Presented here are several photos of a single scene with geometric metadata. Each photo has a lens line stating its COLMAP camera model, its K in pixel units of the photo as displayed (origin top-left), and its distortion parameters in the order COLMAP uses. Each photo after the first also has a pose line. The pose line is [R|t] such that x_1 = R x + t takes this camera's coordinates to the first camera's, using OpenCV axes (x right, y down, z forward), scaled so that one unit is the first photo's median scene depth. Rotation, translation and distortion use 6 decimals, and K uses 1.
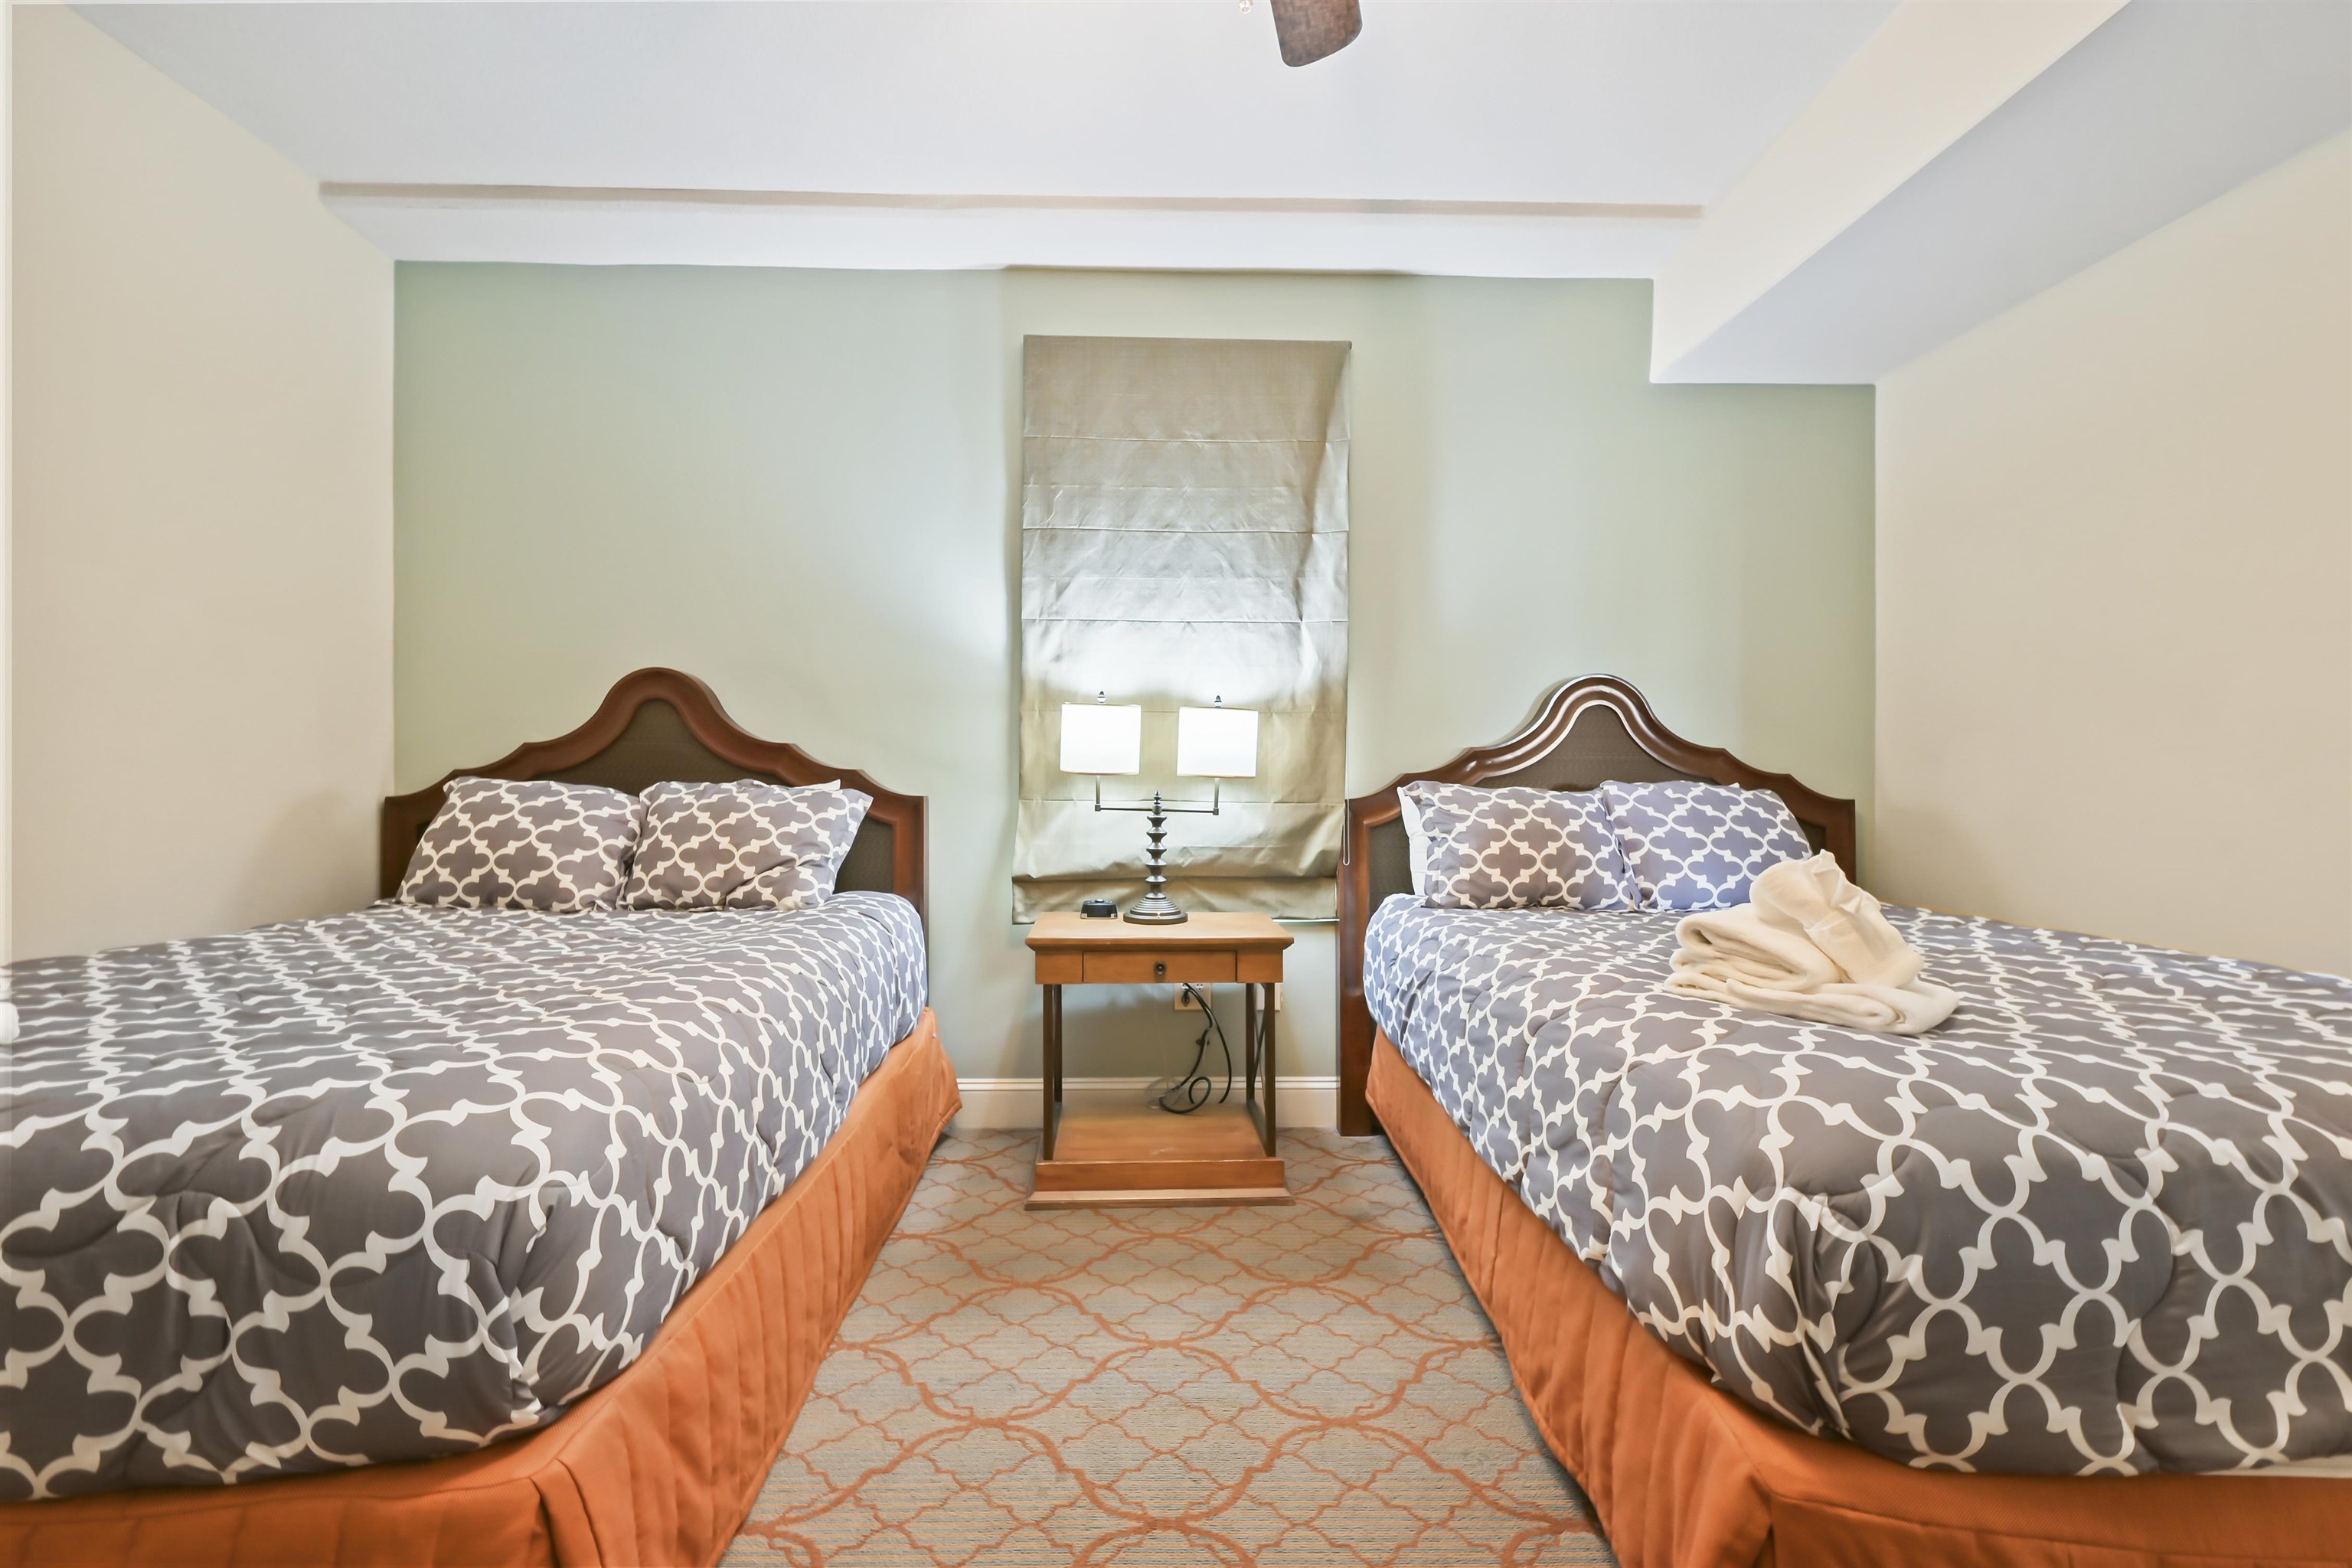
lens RADIAL K [[972.2, 0, 1190.6], [0, 972.2, 772.9], [0, 0, 1]] dist [-0.001539, -0.000004]
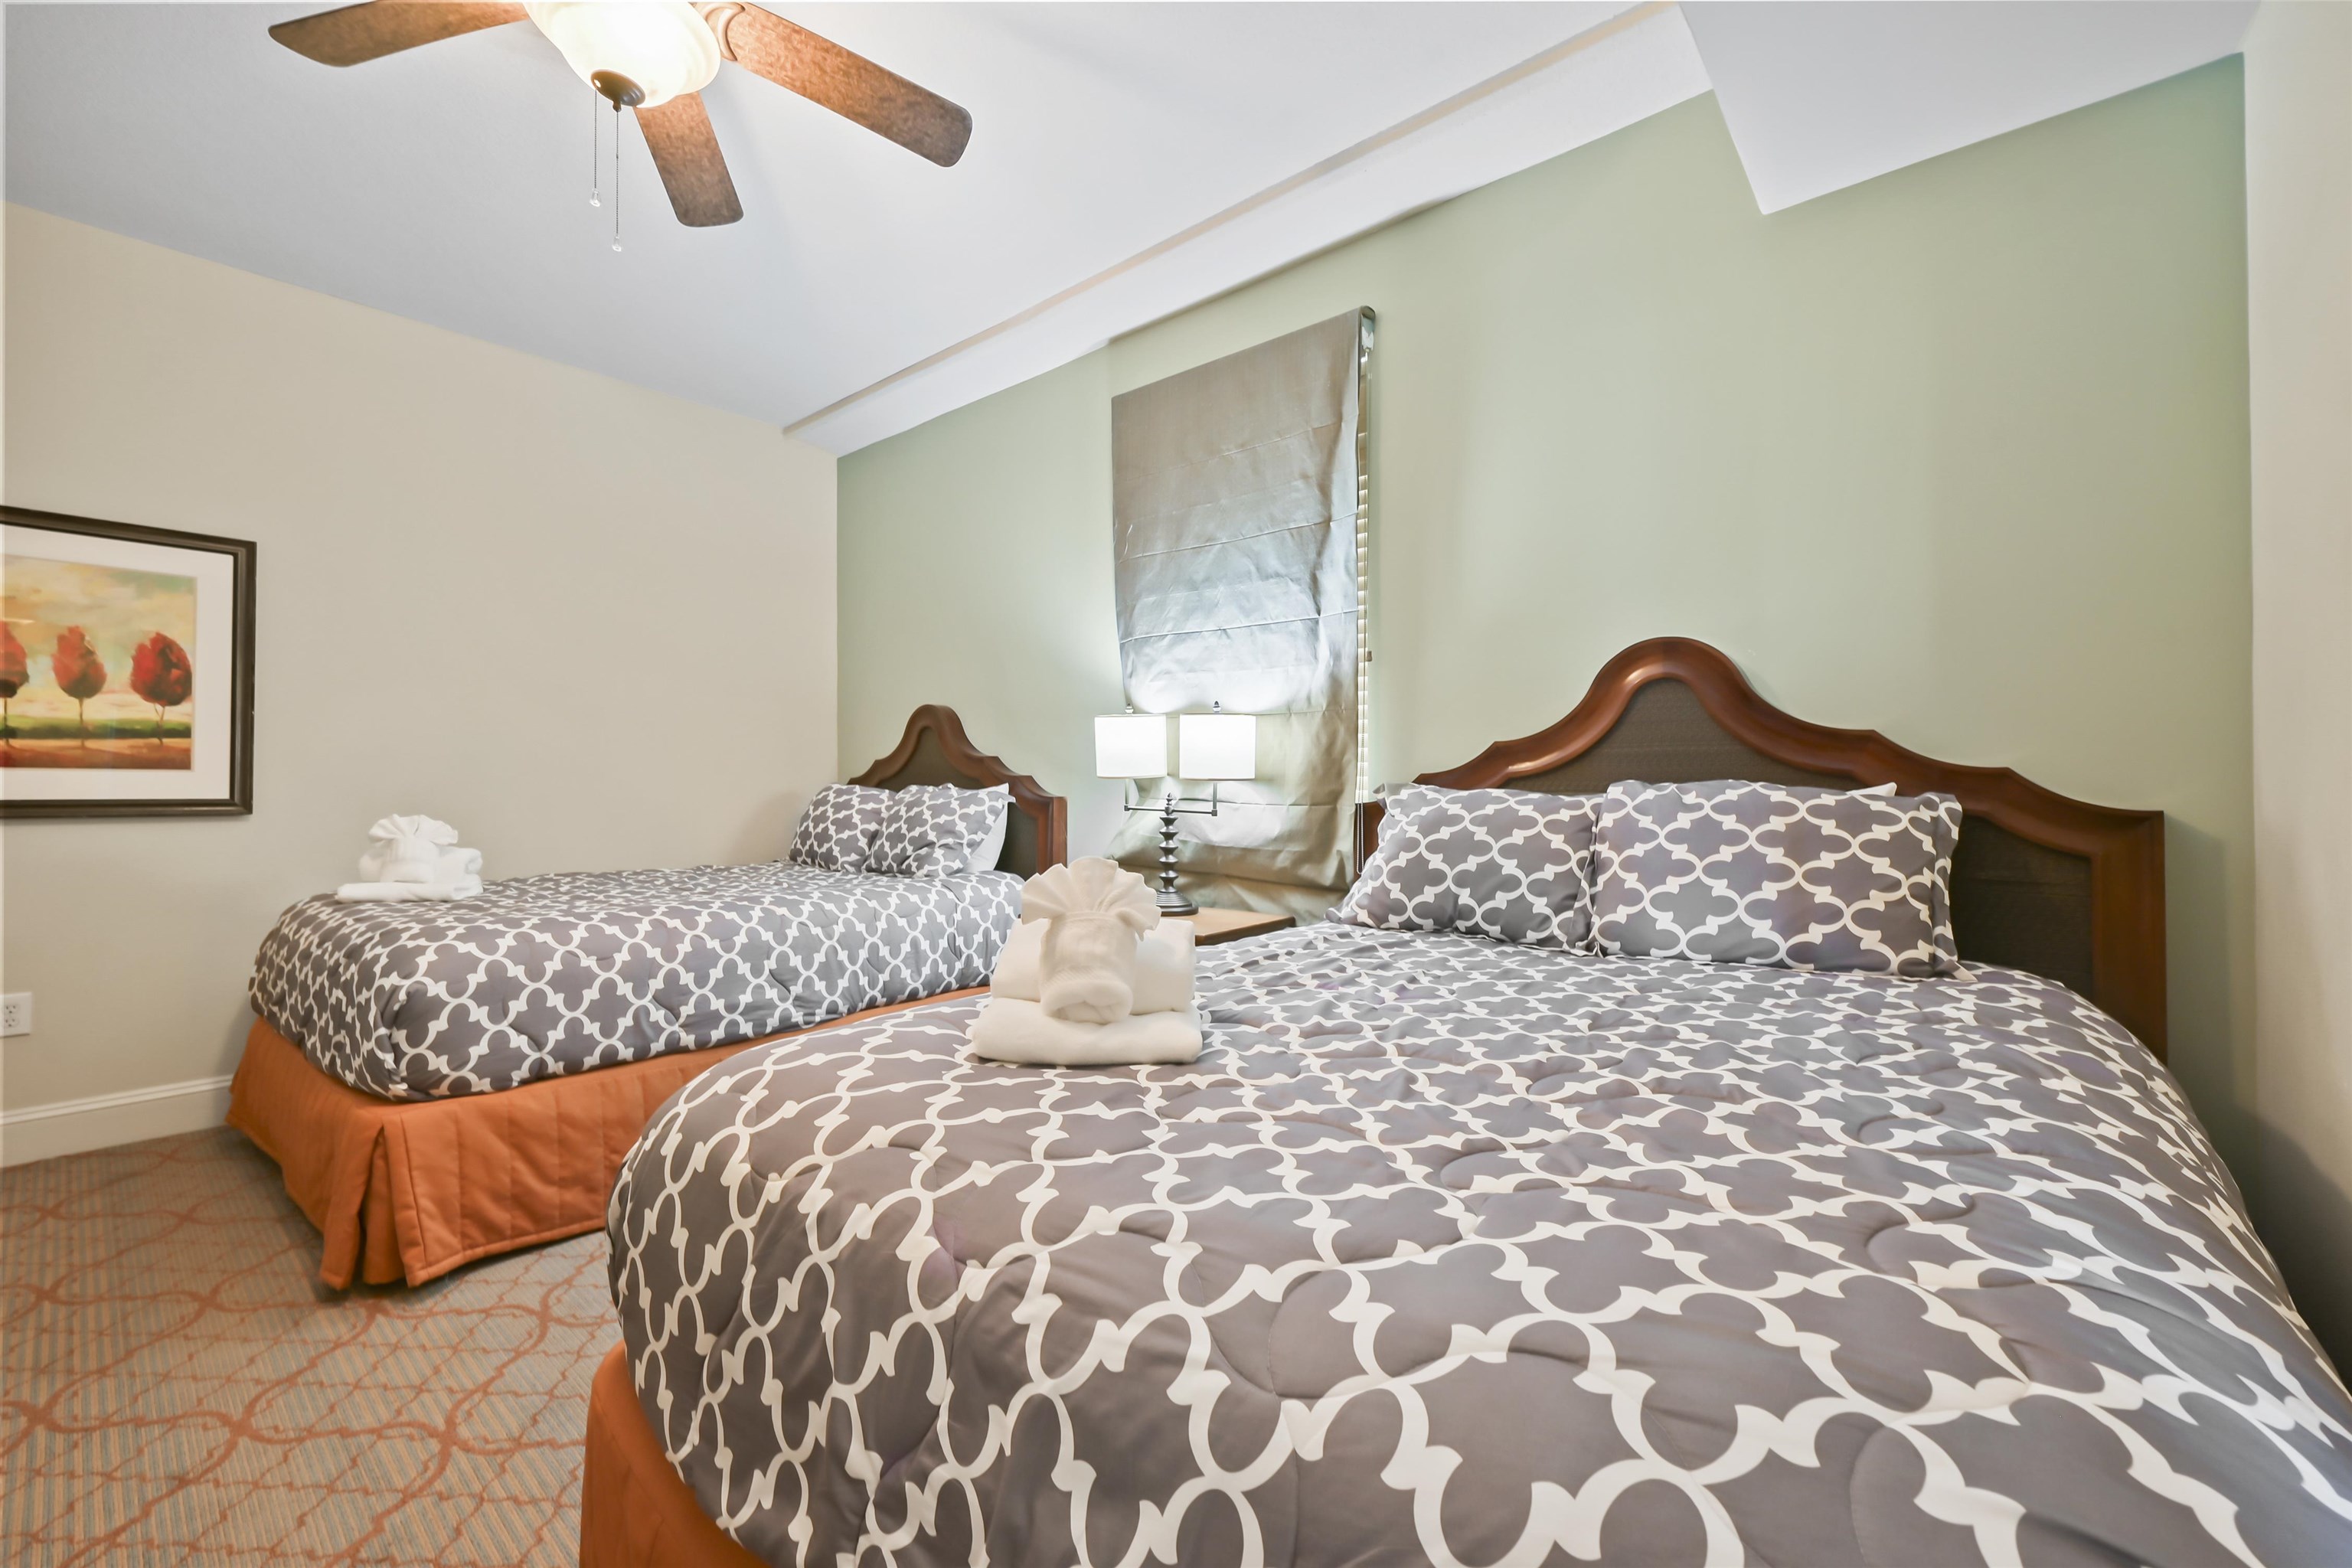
lens RADIAL K [[972.2, 0, 1179.5], [0, 972.2, 782.3], [0, 0, 1]] dist [-0.001539, -0.000004]
pose [[0.735148, -0.003389, -0.677898, 0.675430], [0.012385, 0.999888, 0.008432, -0.001770], [0.677793, -0.014594, 0.735108, 0.202731]]
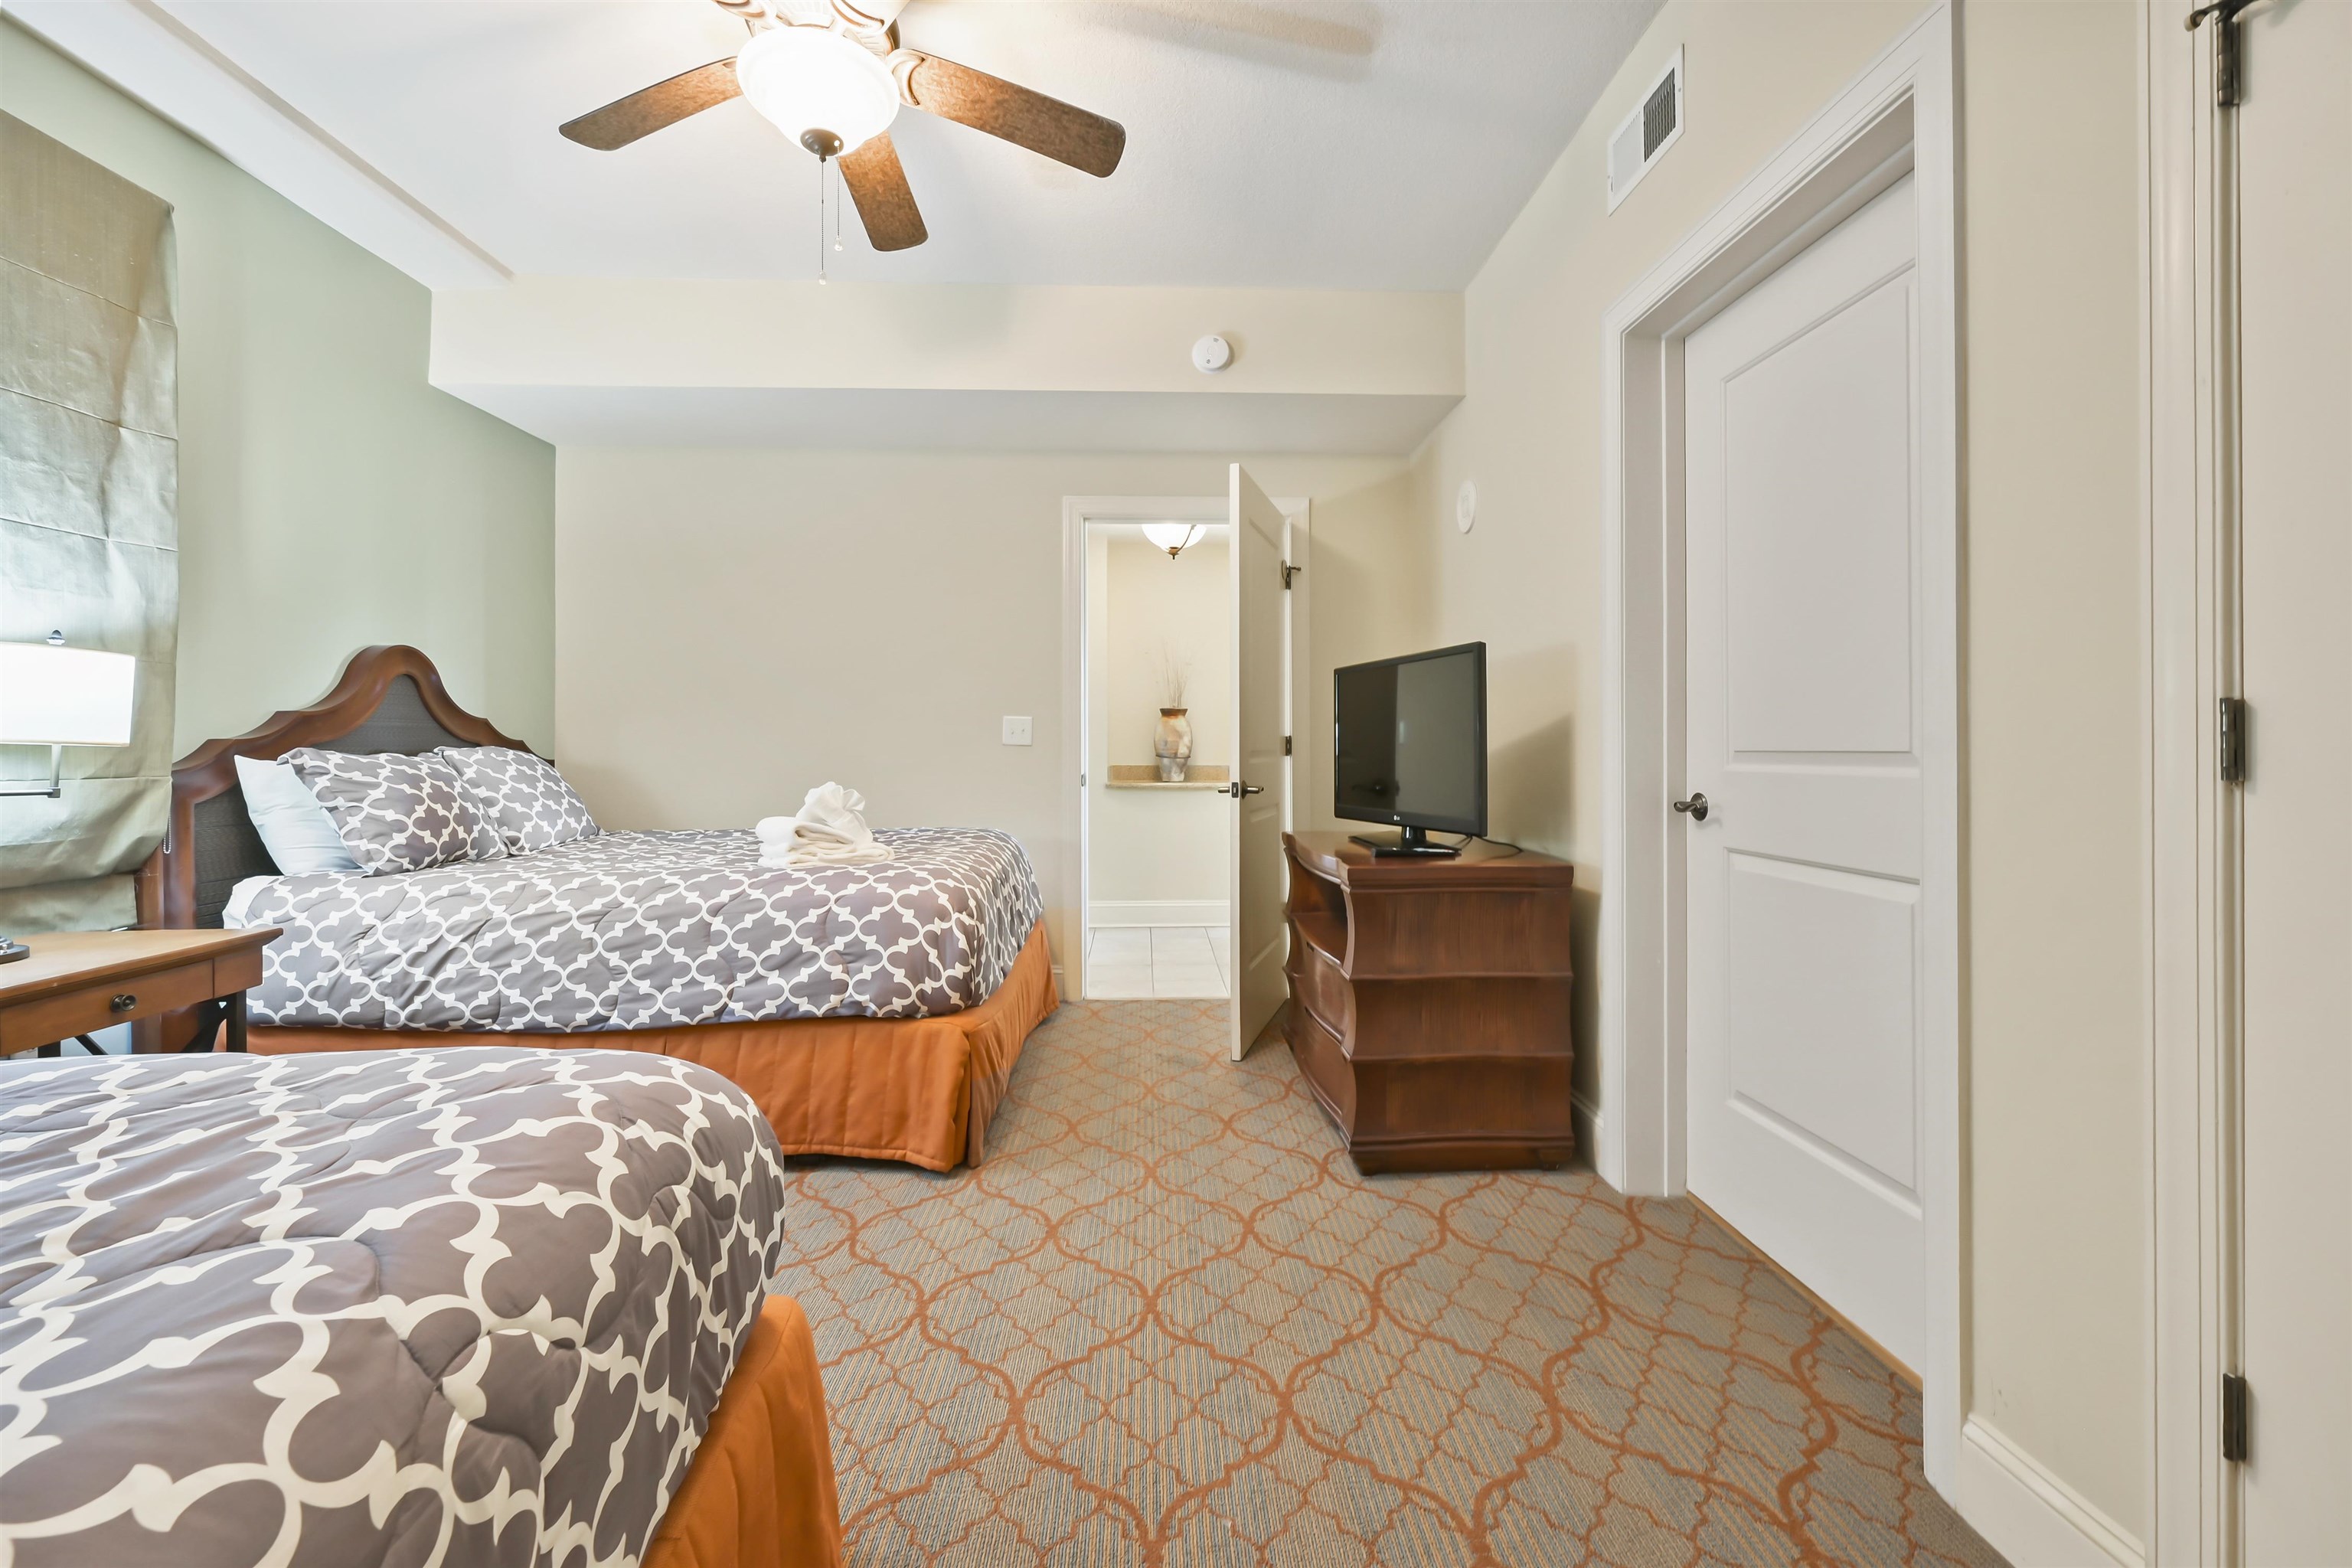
lens RADIAL K [[972.2, 0, 1192.9], [0, 972.2, 734.0], [0, 0, 1]] dist [-0.001539, -0.000004]
pose [[-0.028112, 0.008178, 0.999571, -0.677600], [-0.004337, 0.999956, -0.008303, -0.000815], [-0.999595, -0.004569, -0.028075, 0.176989]]
